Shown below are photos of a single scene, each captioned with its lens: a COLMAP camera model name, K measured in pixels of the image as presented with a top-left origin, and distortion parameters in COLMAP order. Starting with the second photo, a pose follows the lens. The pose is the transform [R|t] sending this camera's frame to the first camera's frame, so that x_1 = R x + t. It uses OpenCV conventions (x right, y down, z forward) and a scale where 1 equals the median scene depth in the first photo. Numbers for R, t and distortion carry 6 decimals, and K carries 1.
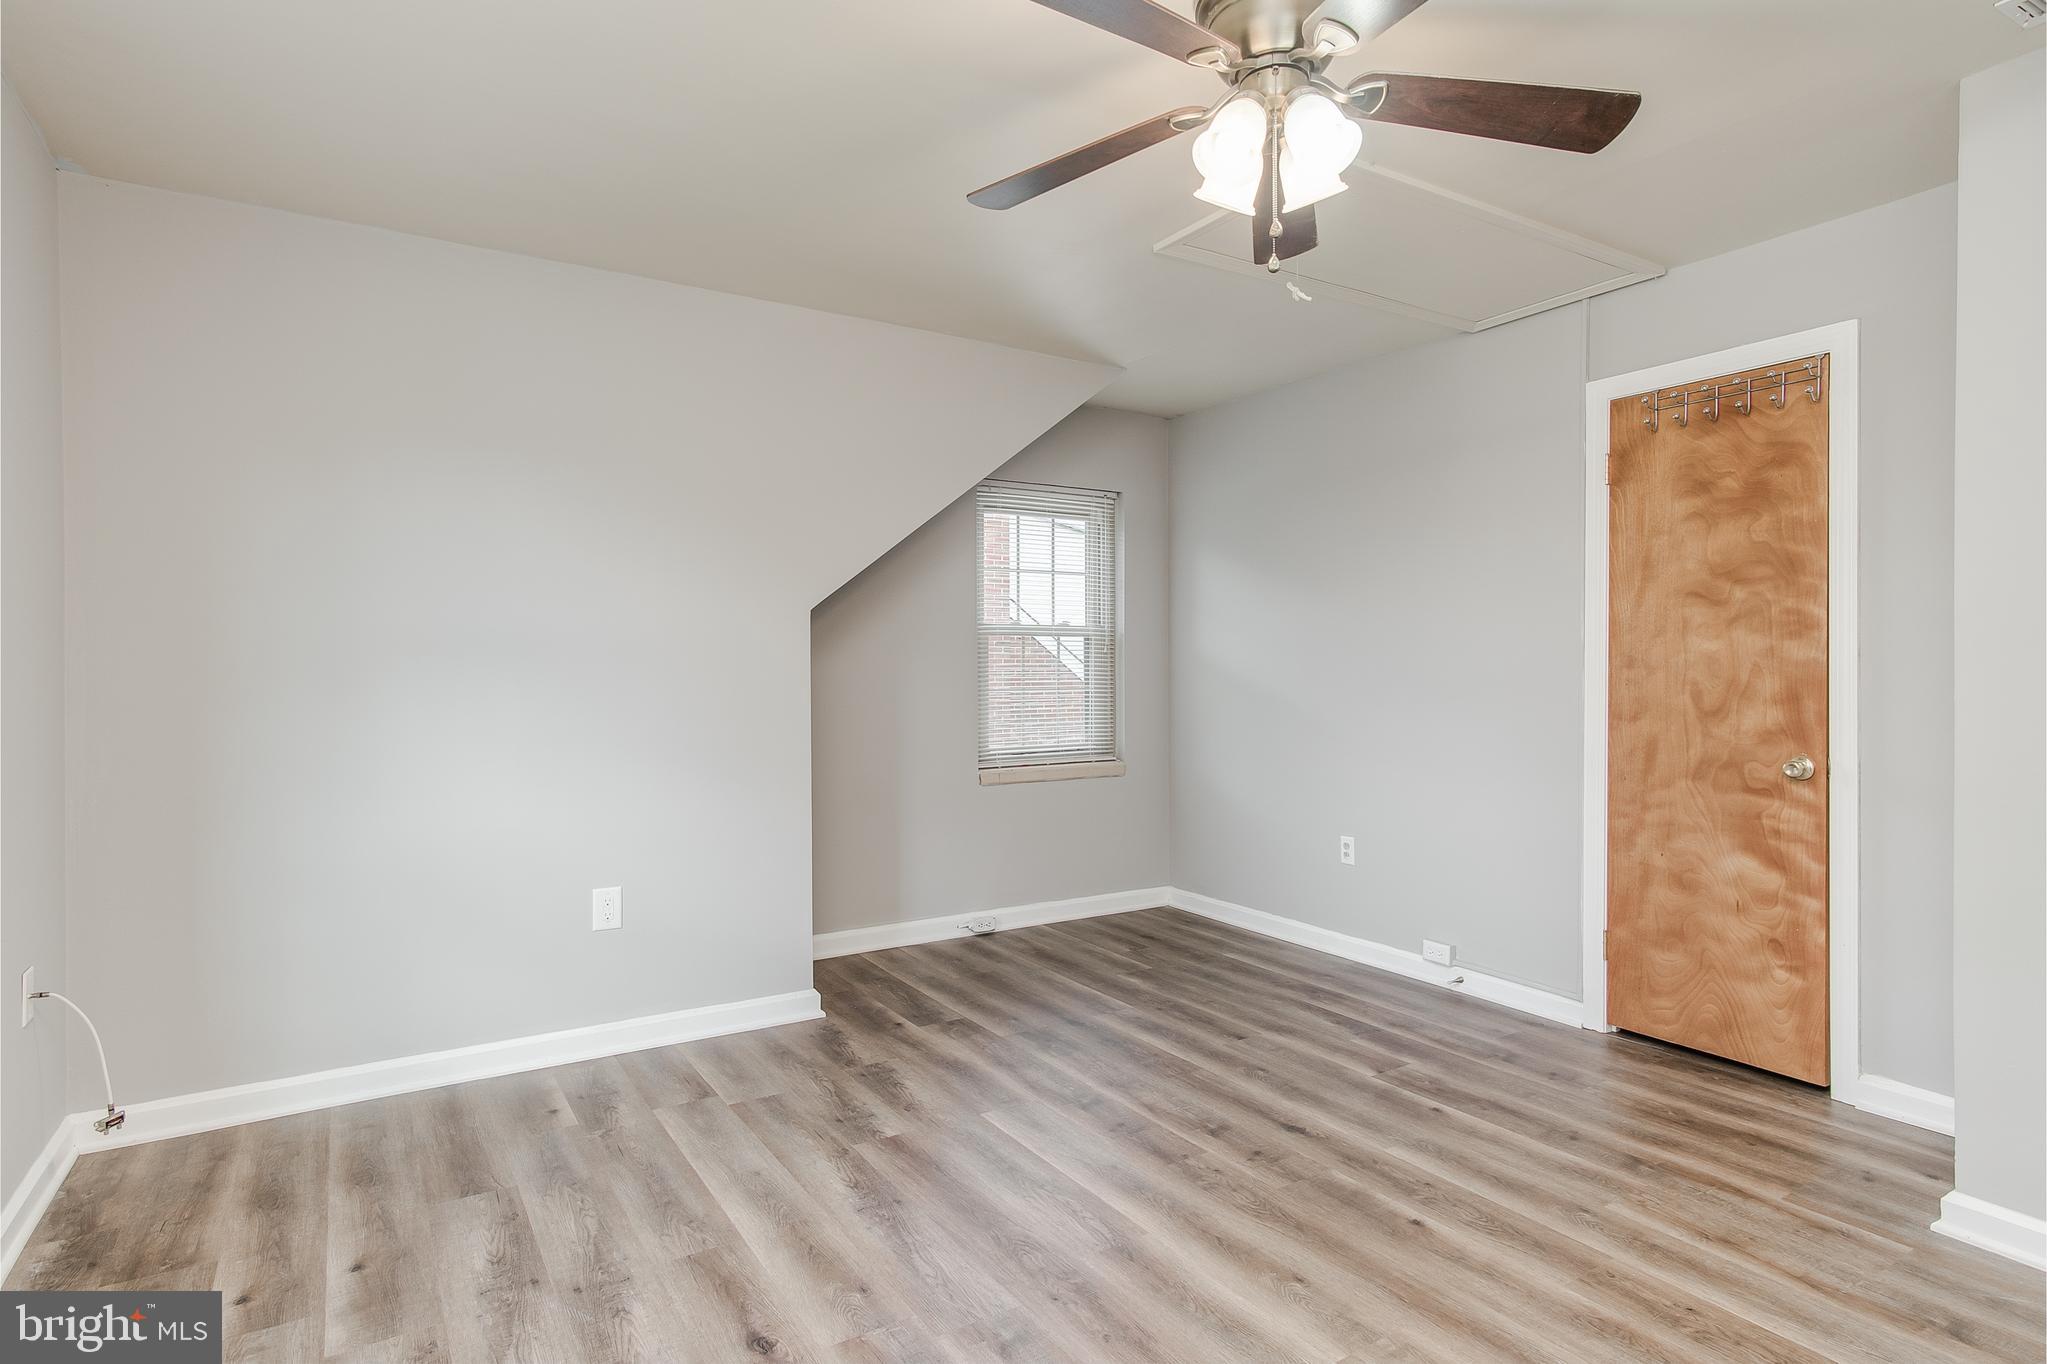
lens RADIAL K [[1074.0, 0, 1027.6], [0, 1074.0, 657.6], [0, 0, 1]] dist [0.006562, 0.000949]
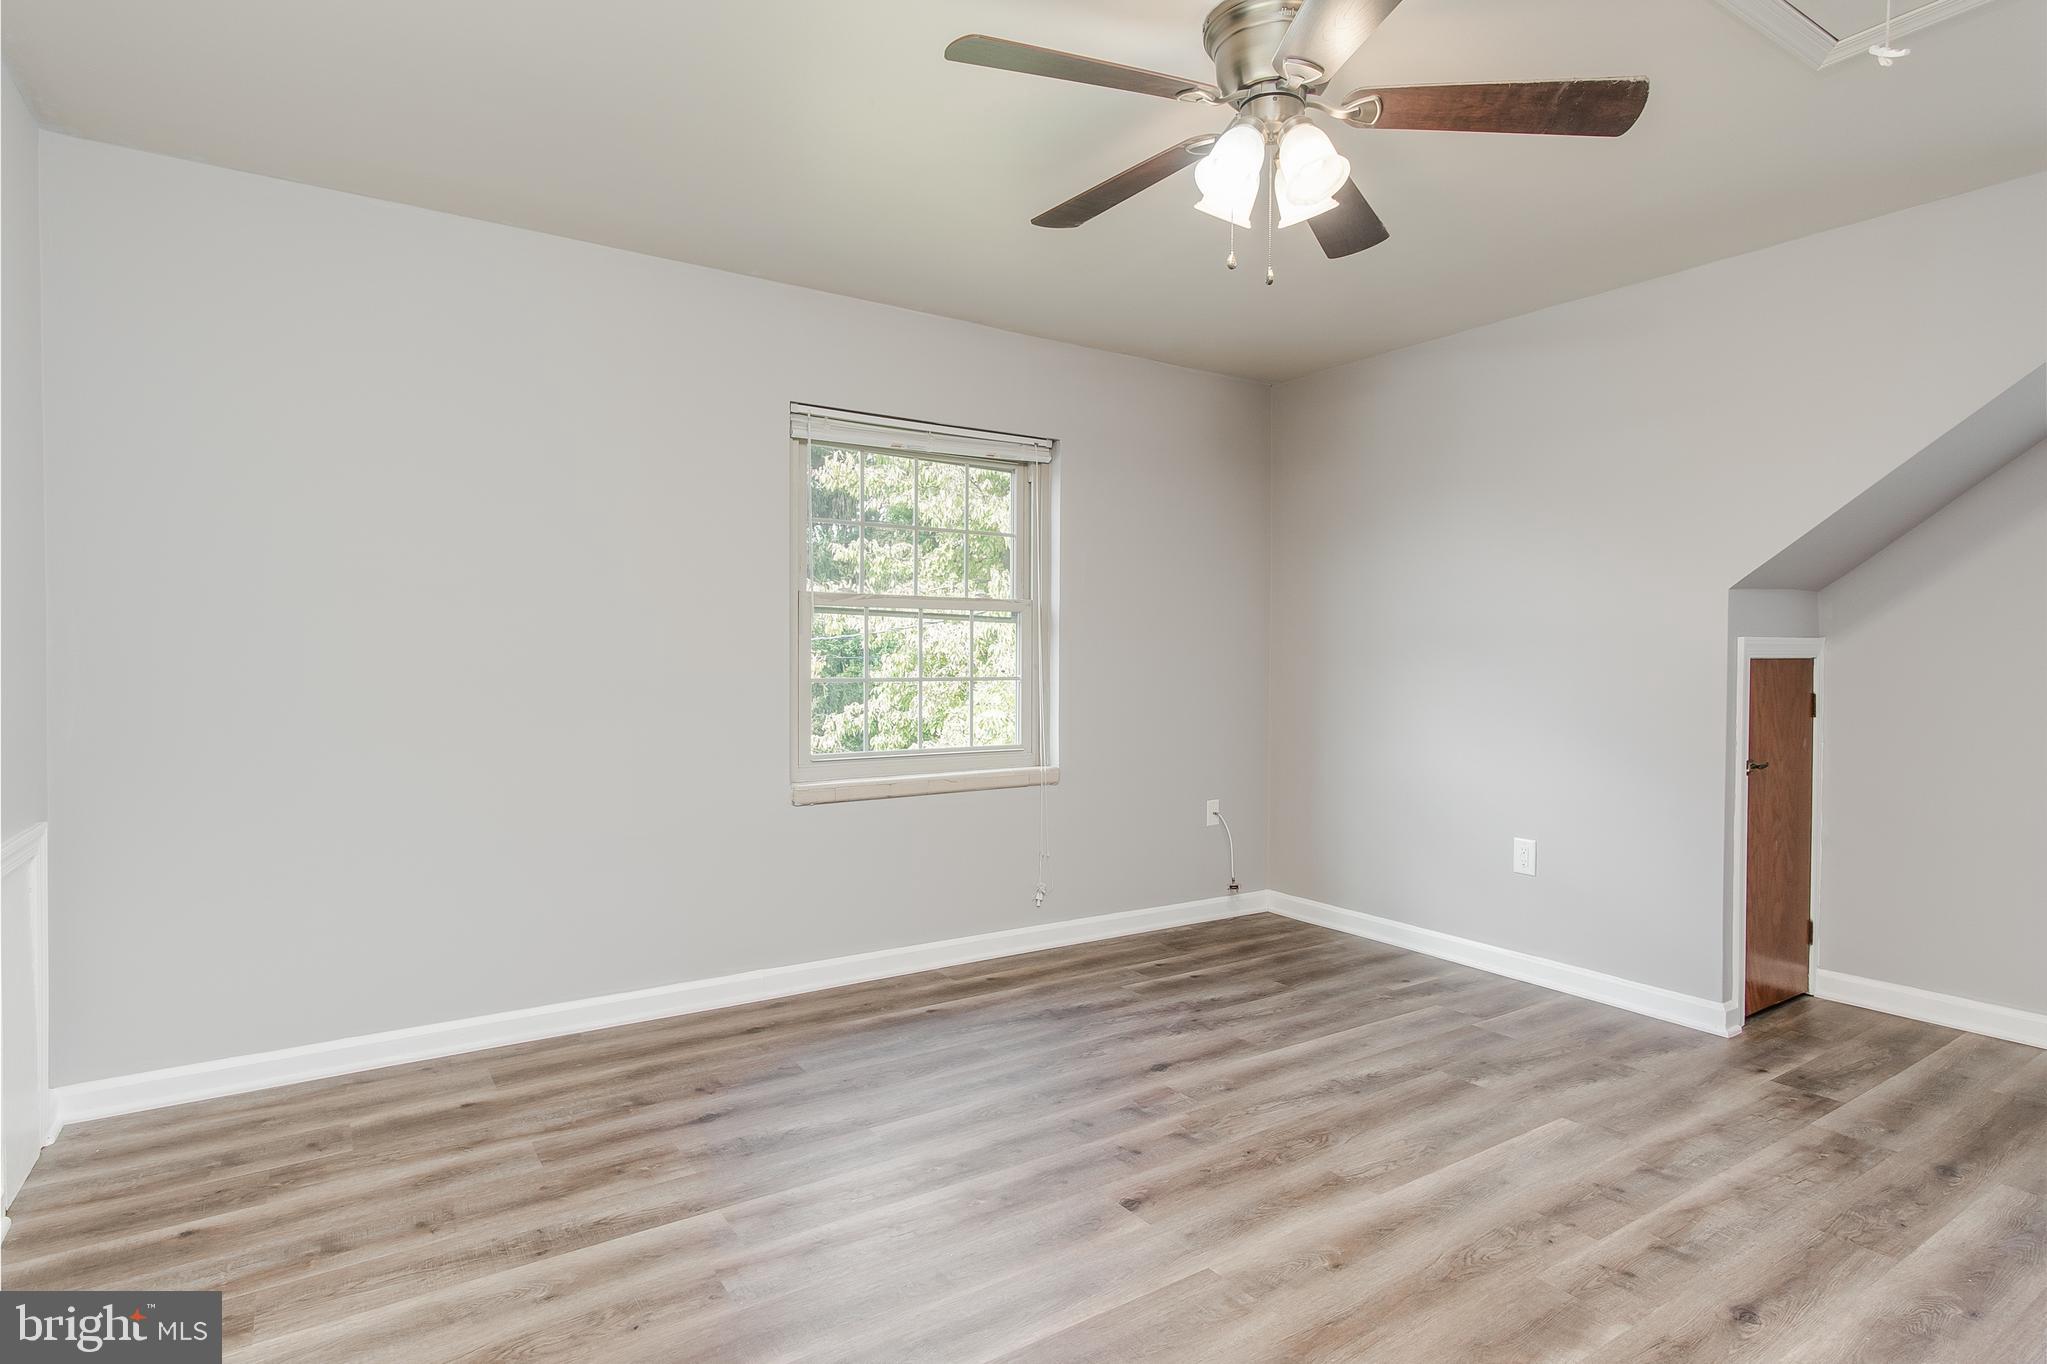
lens RADIAL K [[1124.8, 0, 1048.7], [0, 1124.8, 685.5], [0, 0, 1]] dist [0.003248, 0.000473]
pose [[0.011308, 0.025863, -0.999602, 0.970881], [0.007569, 0.999635, 0.025949, 0.015876], [0.999907, -0.007860, 0.011108, 0.562492]]
